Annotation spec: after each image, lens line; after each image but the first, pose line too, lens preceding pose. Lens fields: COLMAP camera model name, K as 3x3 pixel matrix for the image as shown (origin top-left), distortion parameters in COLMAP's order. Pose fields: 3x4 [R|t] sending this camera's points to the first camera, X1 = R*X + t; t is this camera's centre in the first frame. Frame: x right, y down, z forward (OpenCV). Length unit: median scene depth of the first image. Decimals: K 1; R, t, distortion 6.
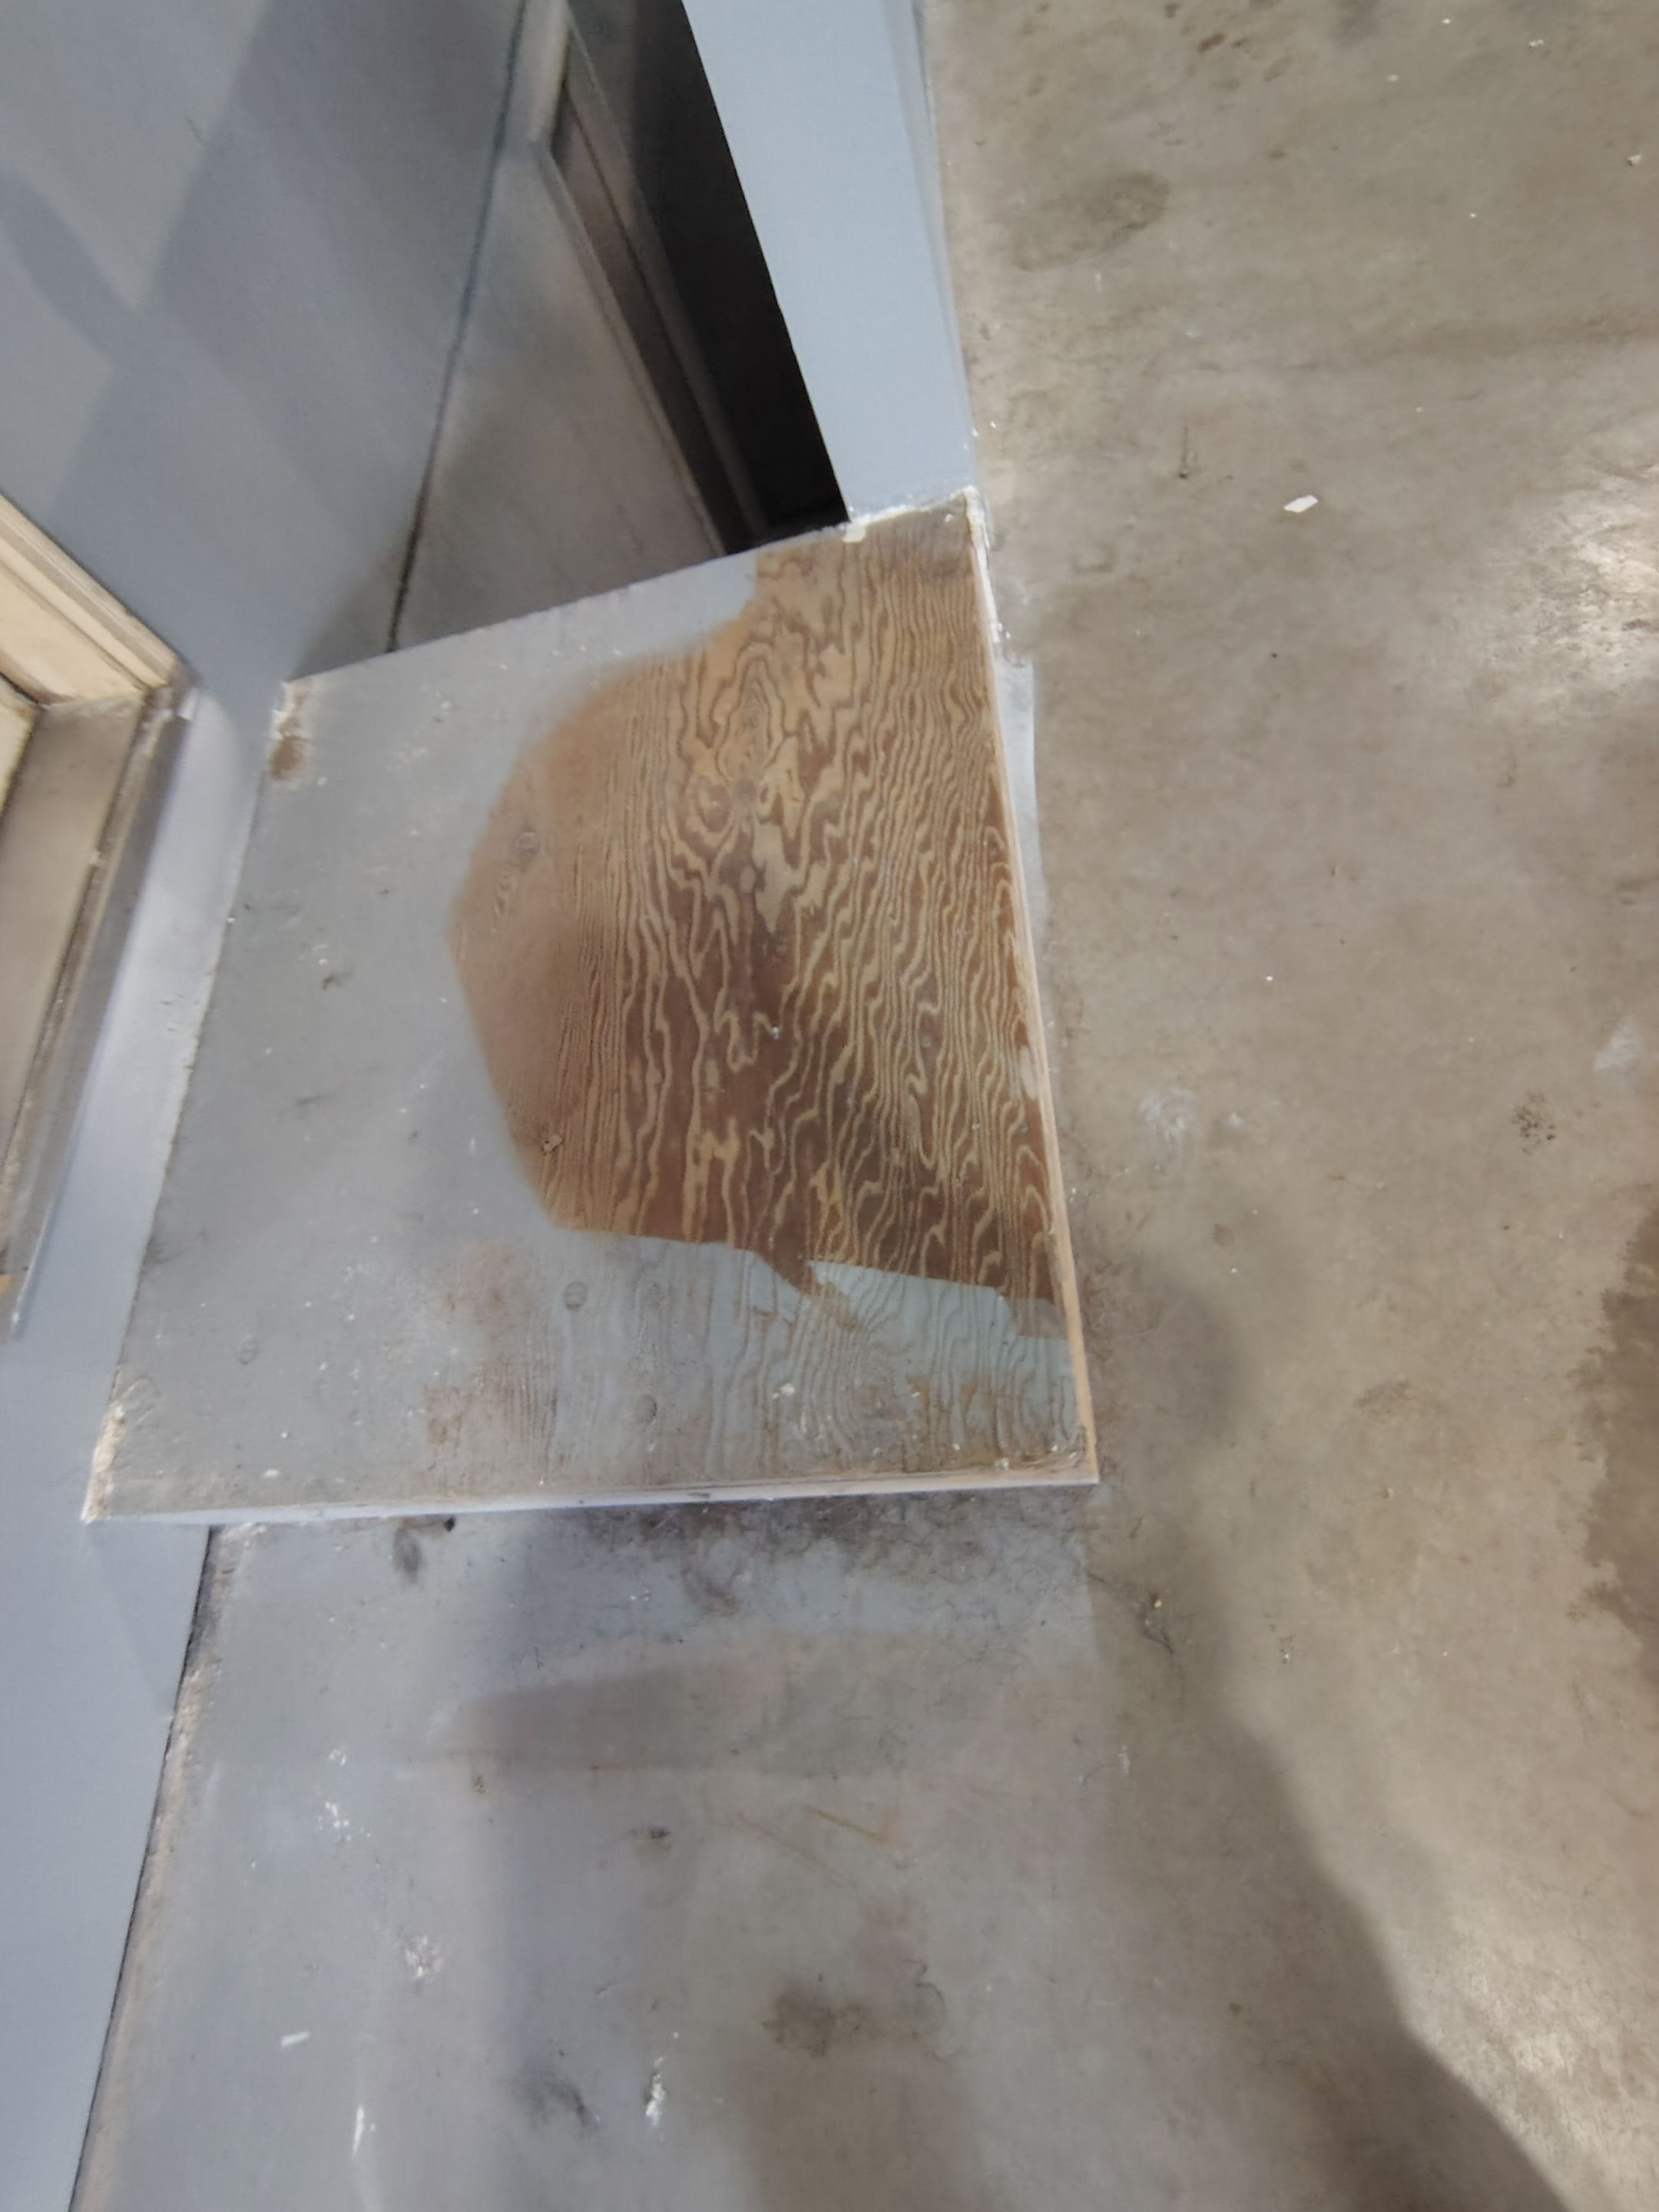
lens RADIAL K [[1030.7, 0, 829.5], [0, 1030.7, 1106.0], [0, 0, 1]] dist [0.001559, 0.000452]
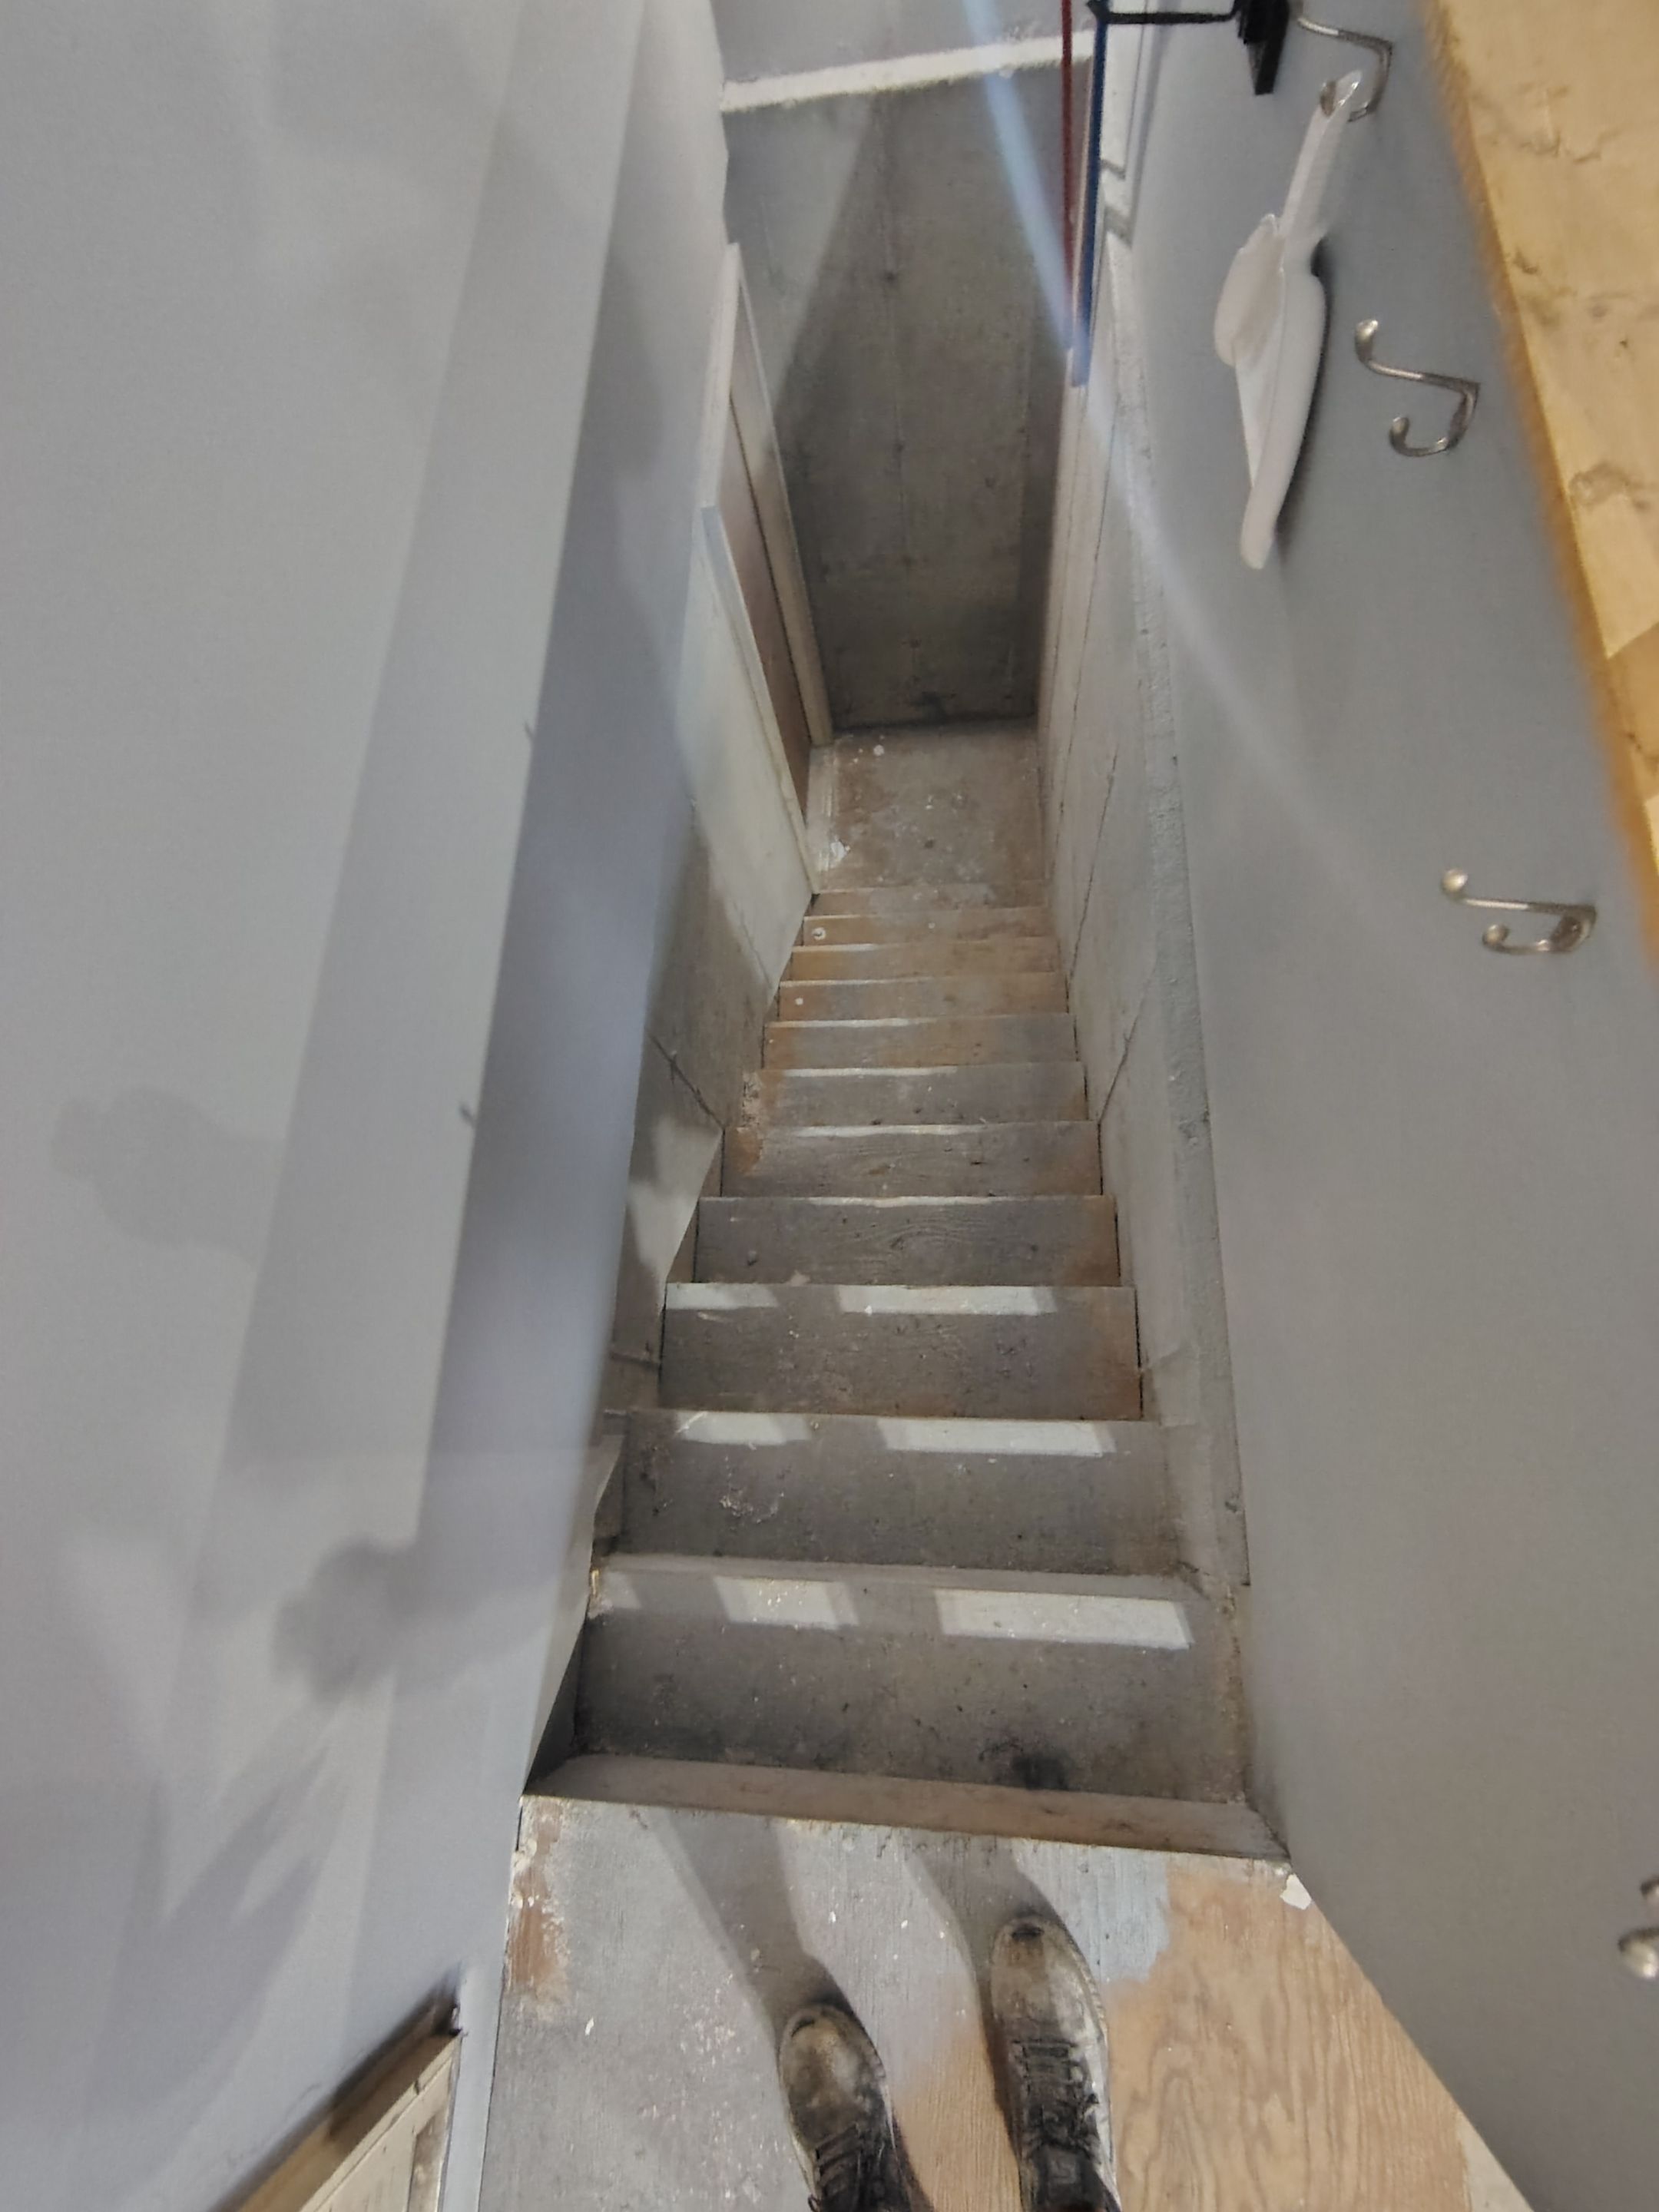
lens RADIAL K [[1030.7, 0, 829.5], [0, 1030.7, 1106.0], [0, 0, 1]] dist [0.001559, 0.000452]
pose [[0.983945, 0.115629, 0.135950, -0.559912], [-0.129098, 0.987089, 0.094806, -1.263019], [-0.123232, -0.110835, 0.986169, 0.293022]]
